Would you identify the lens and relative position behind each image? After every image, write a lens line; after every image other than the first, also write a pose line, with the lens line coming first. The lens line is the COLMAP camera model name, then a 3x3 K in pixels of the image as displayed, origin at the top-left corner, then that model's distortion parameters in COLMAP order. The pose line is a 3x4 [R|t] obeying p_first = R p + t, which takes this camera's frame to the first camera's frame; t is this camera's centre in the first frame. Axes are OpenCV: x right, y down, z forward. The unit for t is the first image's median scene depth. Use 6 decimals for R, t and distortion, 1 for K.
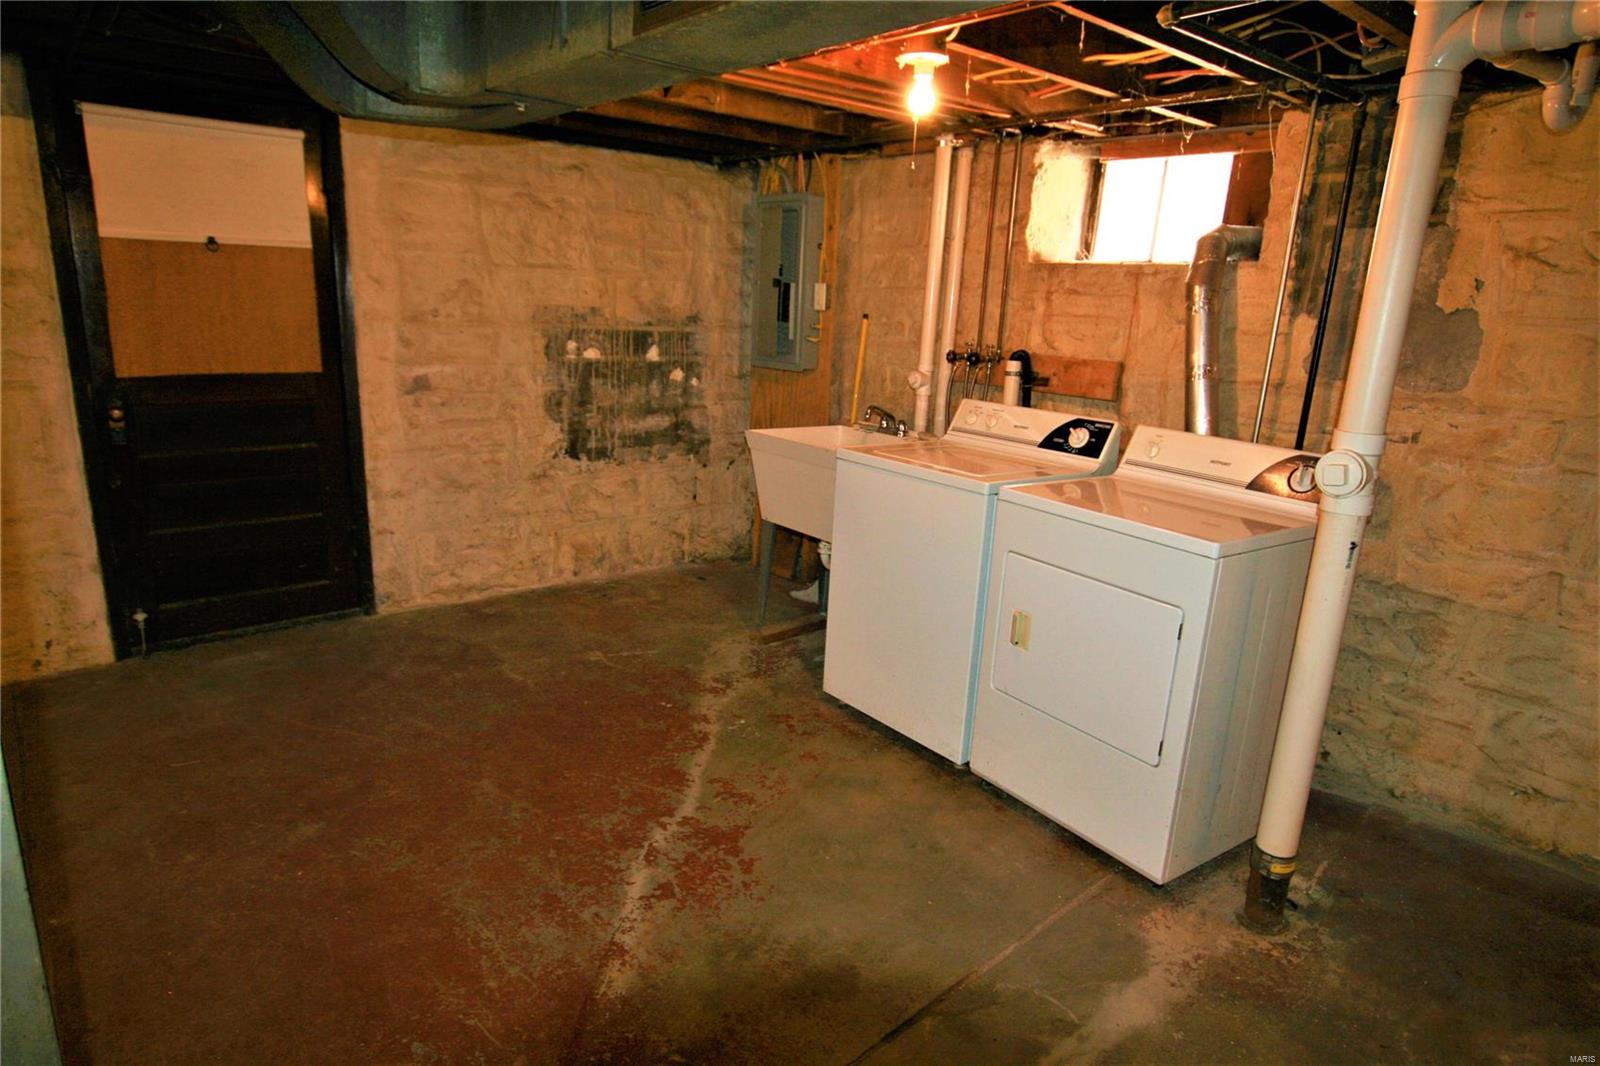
lens RADIAL K [[943.2, 0, 802.7], [0, 943.2, 538.1], [0, 0, 1]] dist [-0.009163, 0.004055]
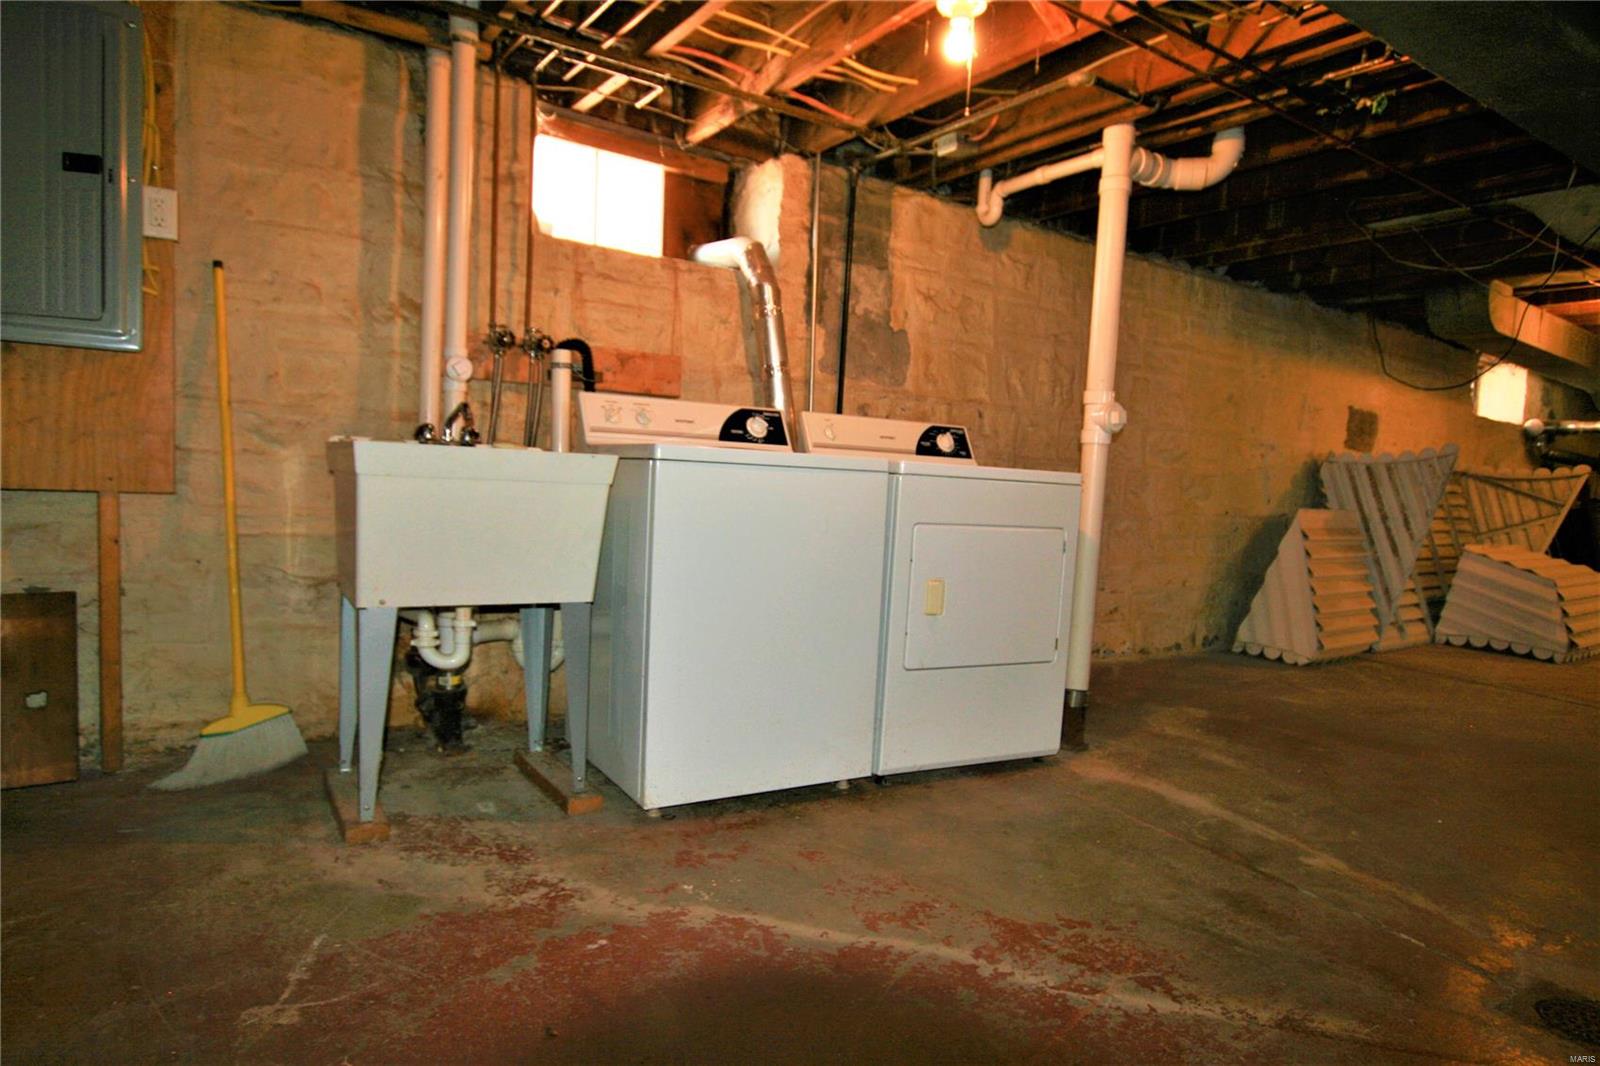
lens RADIAL K [[943.2, 0, 807.2], [0, 943.2, 534.6], [0, 0, 1]] dist [-0.009163, 0.004055]
pose [[0.115248, -0.109178, 0.987319, -0.647234], [0.196625, 0.976782, 0.085061, -0.068500], [-0.973682, 0.184328, 0.134039, 0.810423]]
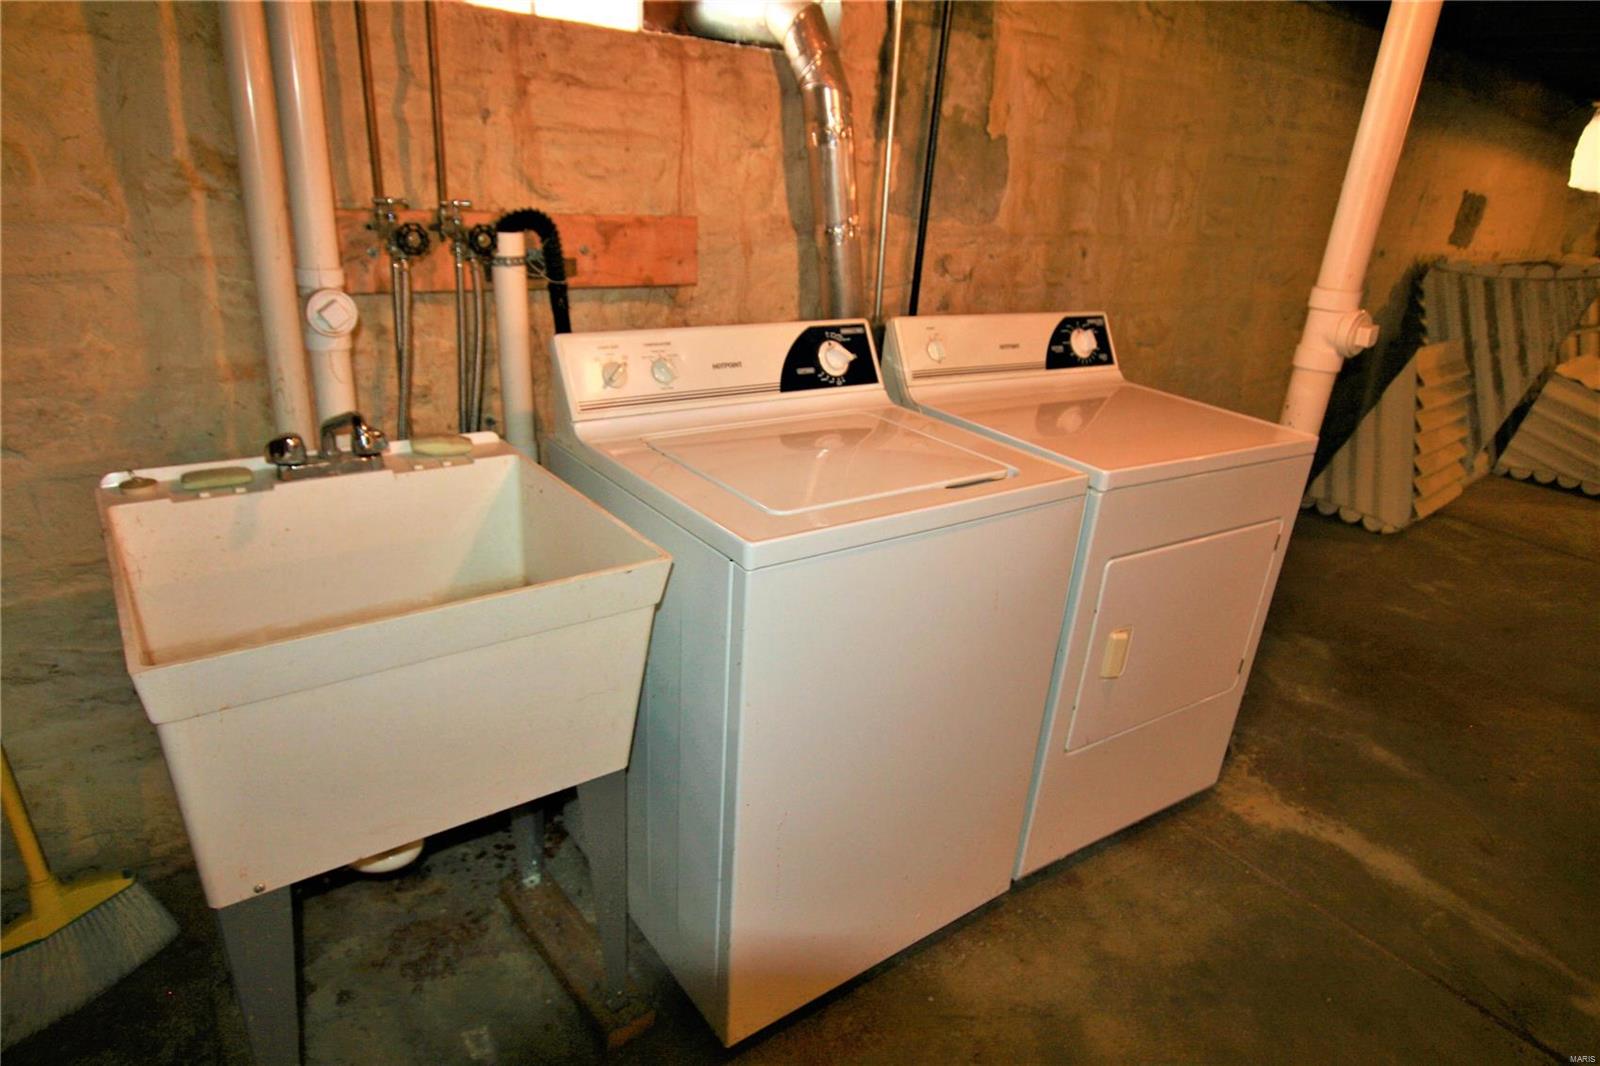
lens RADIAL K [[943.2, 0, 805.6], [0, 943.2, 535.2], [0, 0, 1]] dist [-0.009163, 0.004055]
pose [[0.025371, -0.420564, 0.906908, -0.298250], [0.174675, 0.895109, 0.410206, -0.248632], [-0.984299, 0.148007, 0.096172, 0.941621]]
